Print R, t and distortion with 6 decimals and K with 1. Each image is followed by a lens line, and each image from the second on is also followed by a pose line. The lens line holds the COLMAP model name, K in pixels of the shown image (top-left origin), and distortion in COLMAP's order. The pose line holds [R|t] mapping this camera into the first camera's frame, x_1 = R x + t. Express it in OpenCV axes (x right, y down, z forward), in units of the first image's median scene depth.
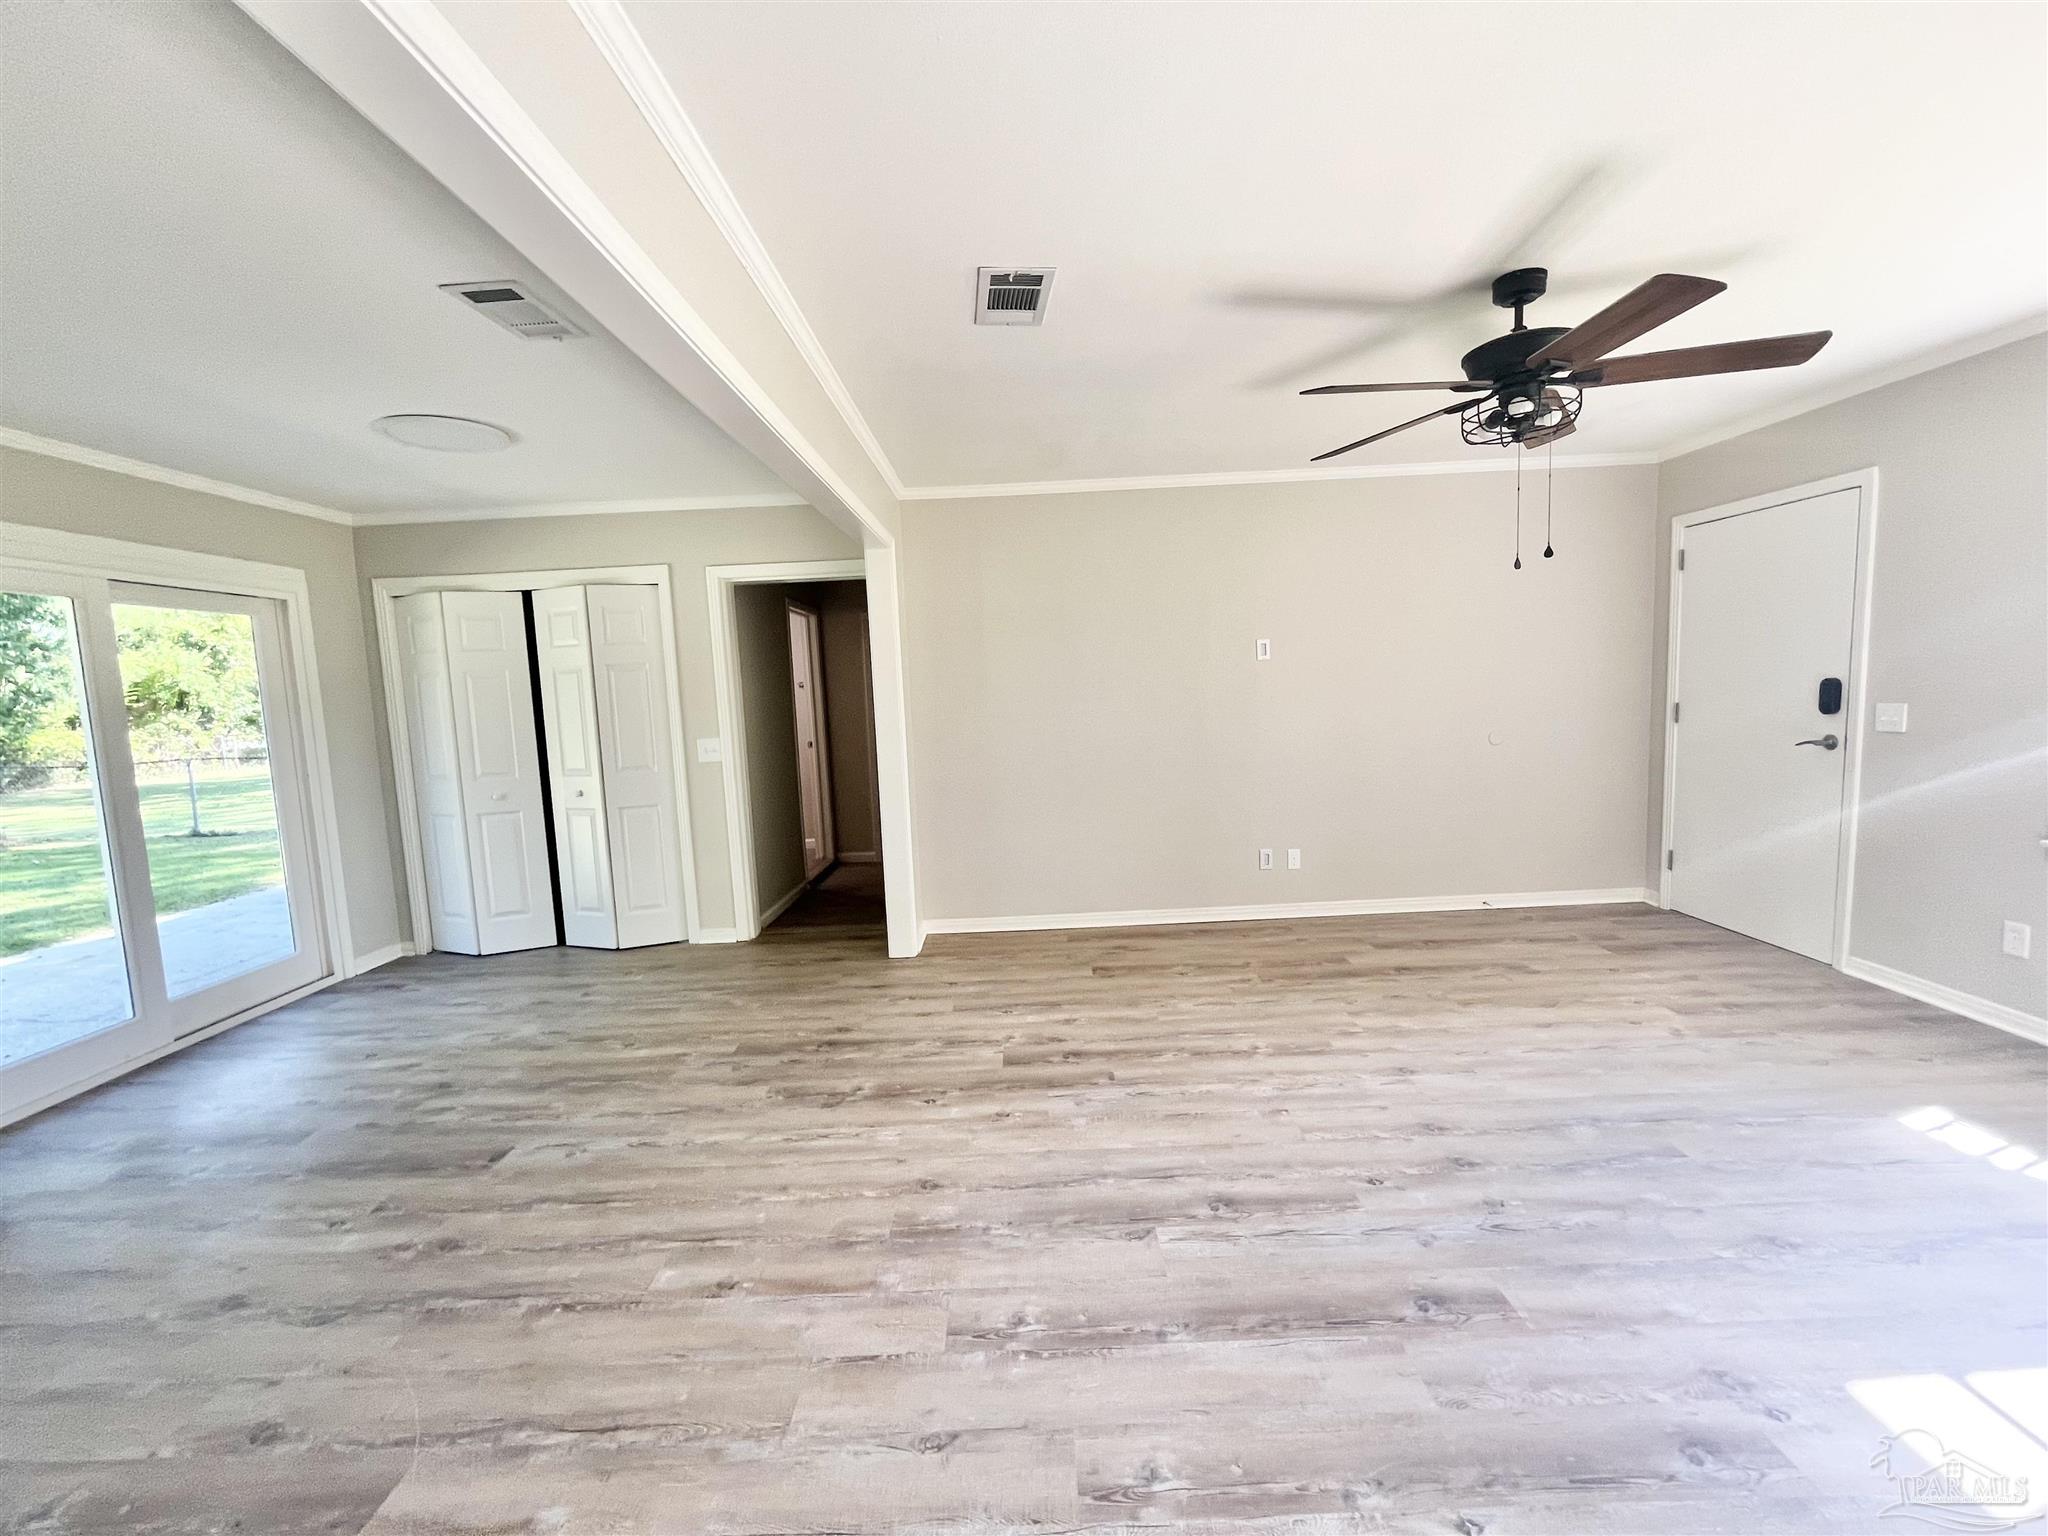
lens RADIAL K [[828.7, 0, 1022.4], [0, 828.7, 771.7], [0, 0, 1]] dist [-0.004994, 0.000897]
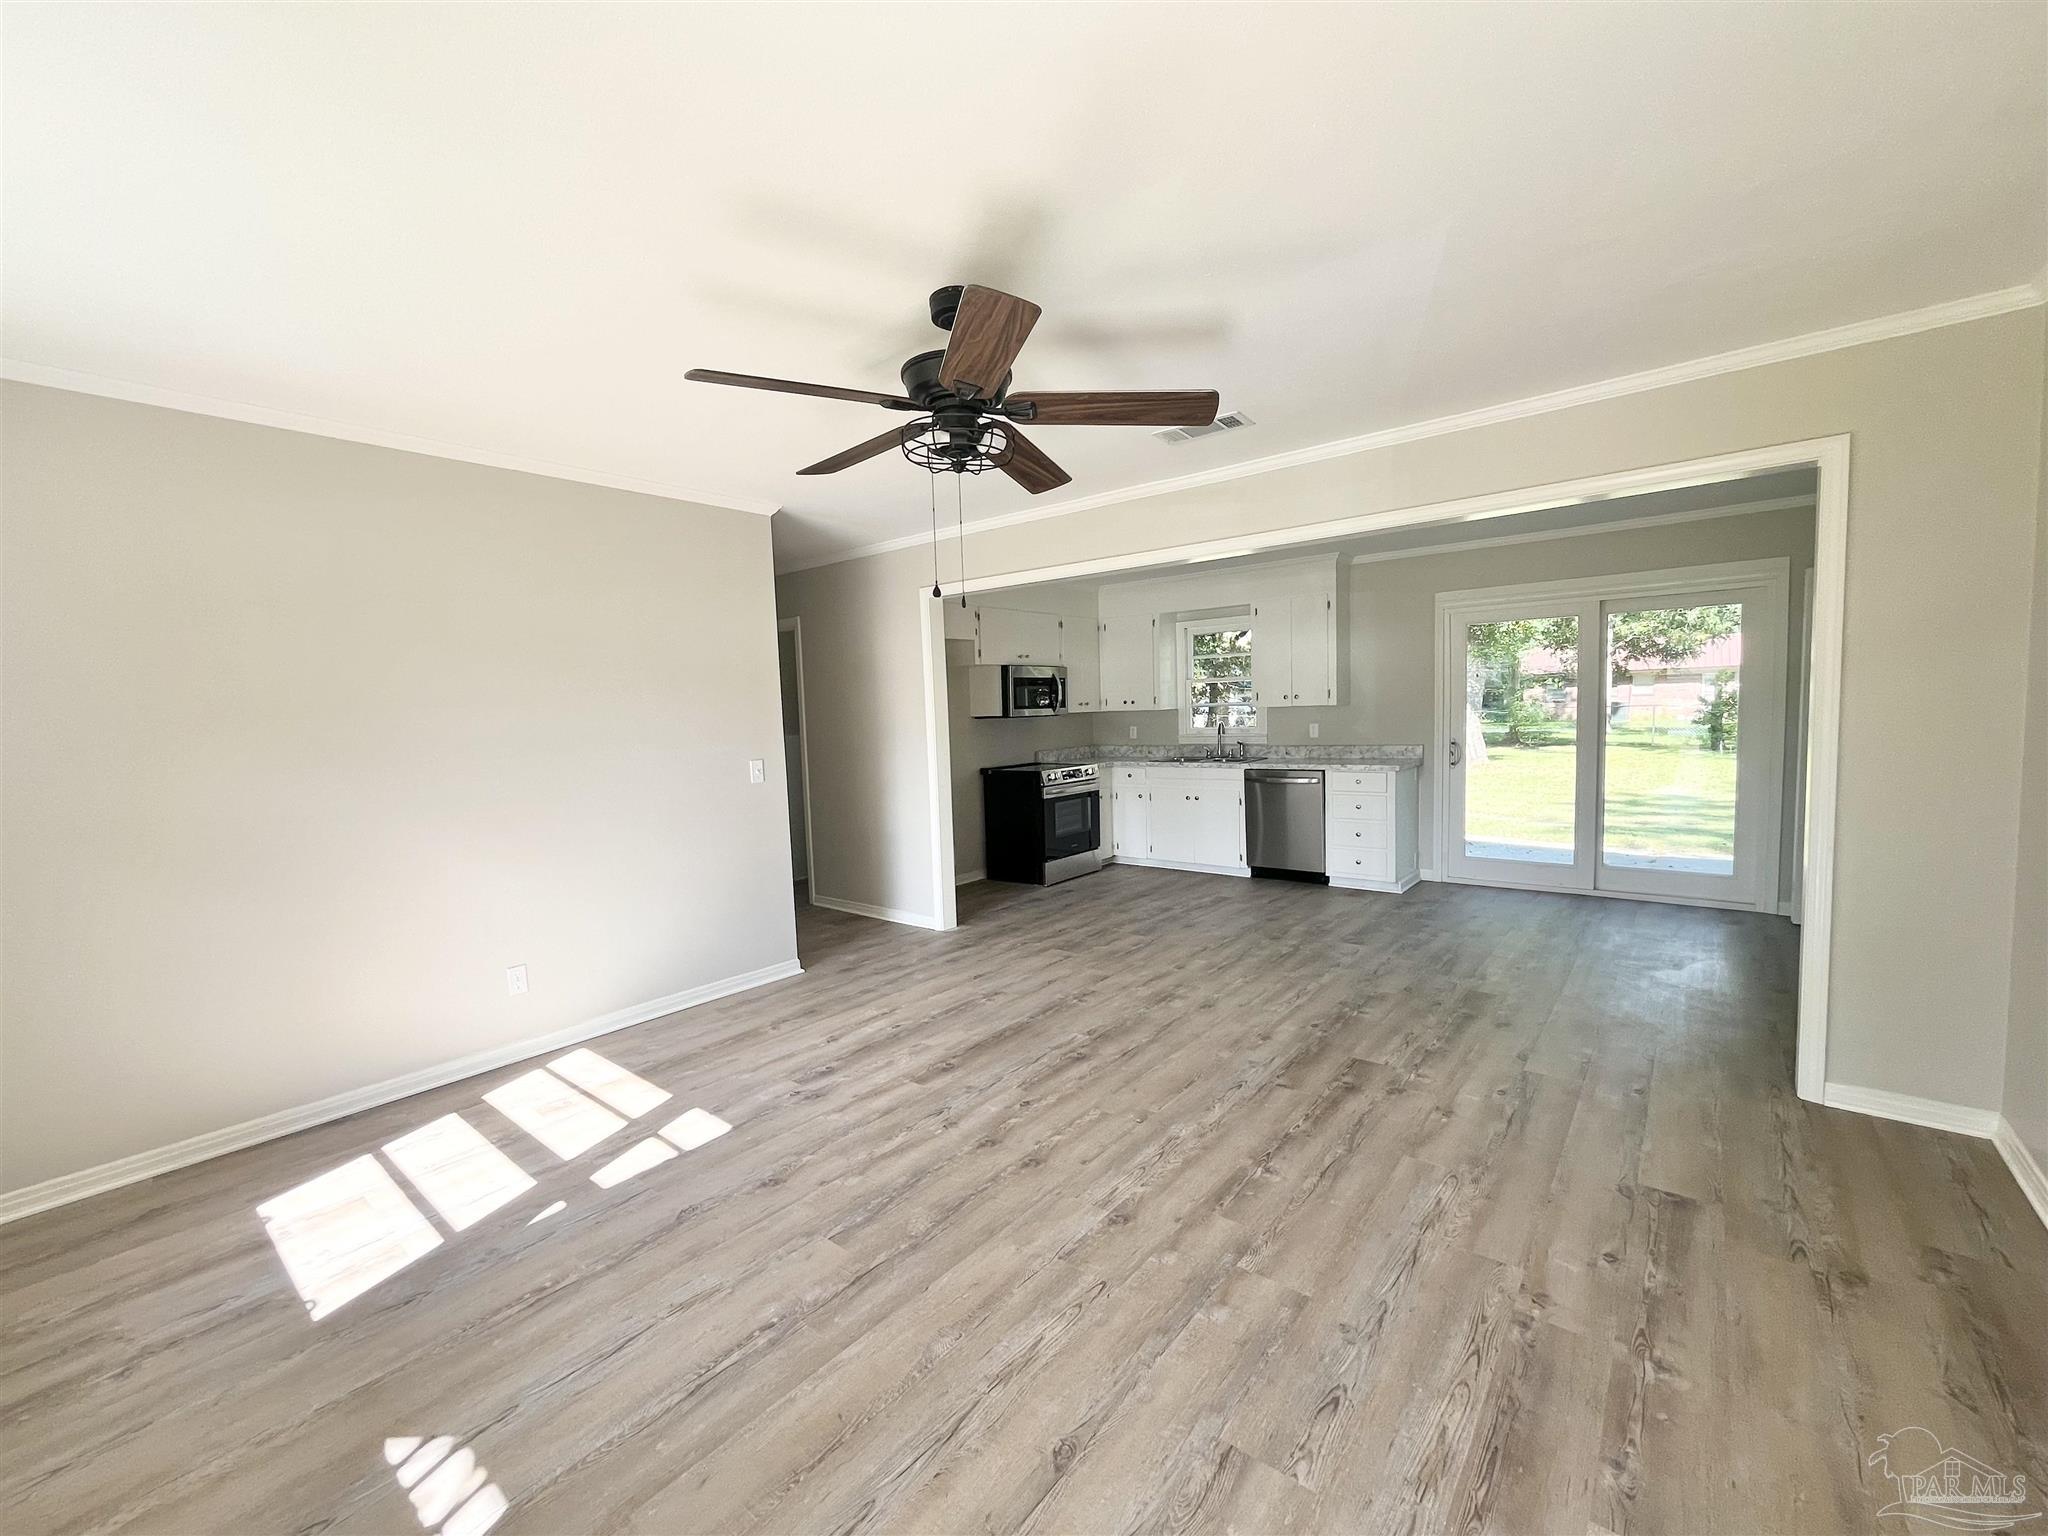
lens RADIAL K [[828.7, 0, 1022.4], [0, 828.7, 771.7], [0, 0, 1]] dist [-0.004994, 0.000897]
pose [[-0.624770, 0.122378, -0.771159, 1.200830], [-0.019403, 0.984903, 0.172018, -0.207898], [0.780567, 0.122435, -0.612963, 1.521870]]
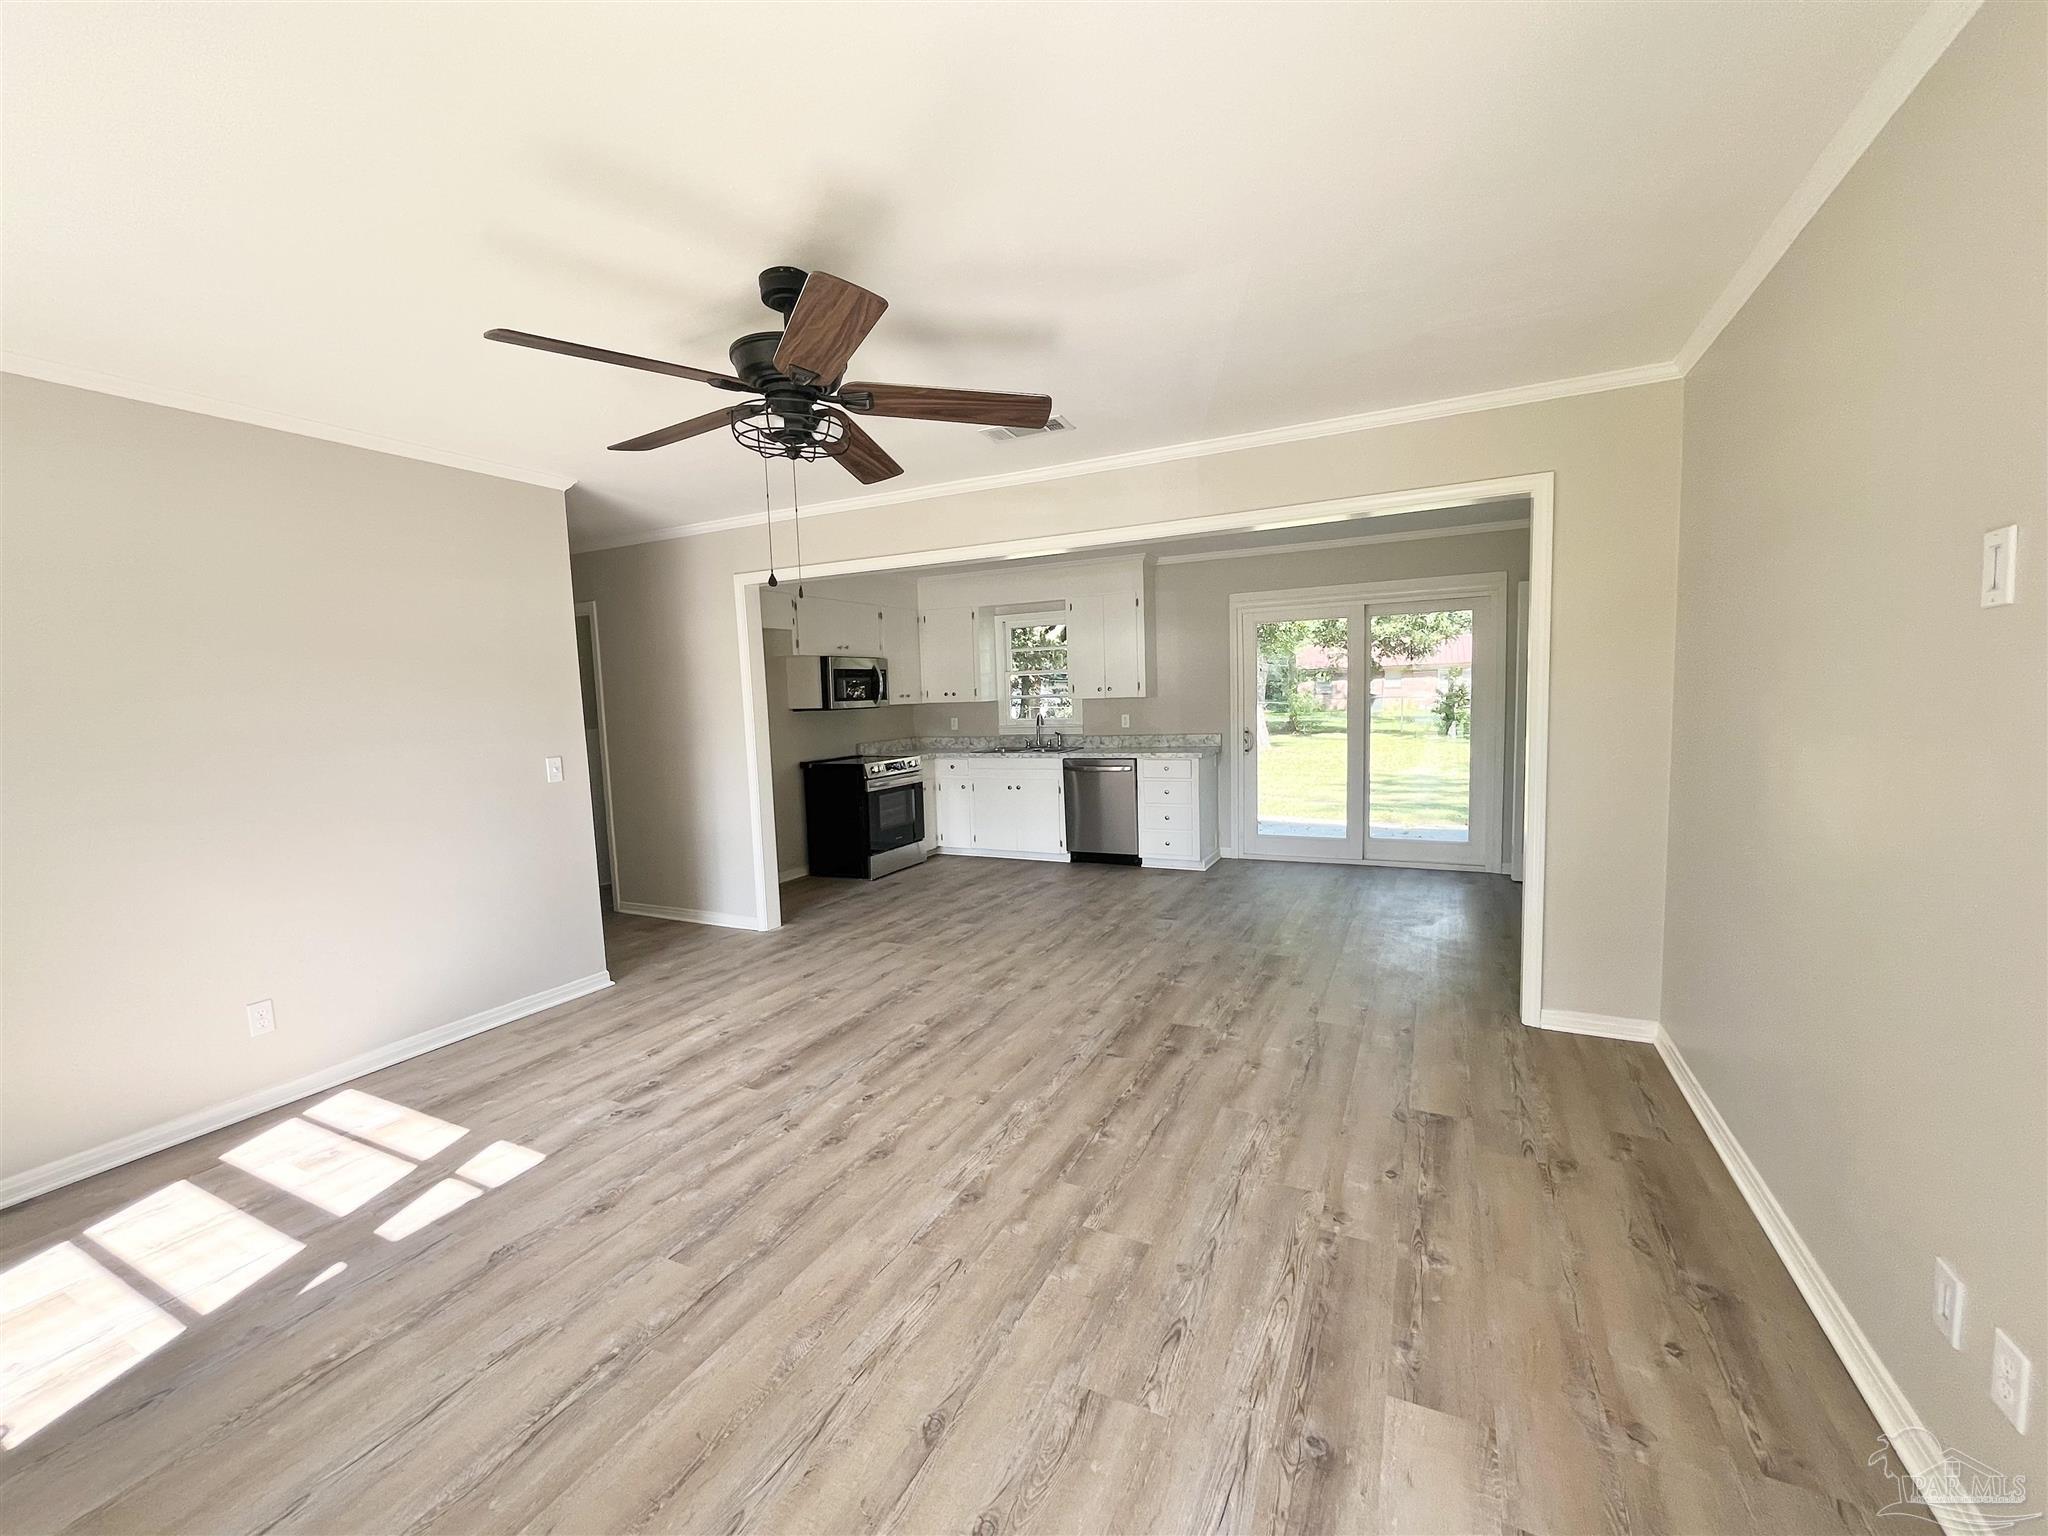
lens RADIAL K [[828.7, 0, 1022.4], [0, 828.7, 771.7], [0, 0, 1]] dist [-0.004994, 0.000897]
pose [[-0.436388, 0.140748, -0.888682, 1.229581], [-0.039588, 0.983729, 0.175241, -0.209237], [0.898887, 0.111654, -0.423715, 1.504629]]
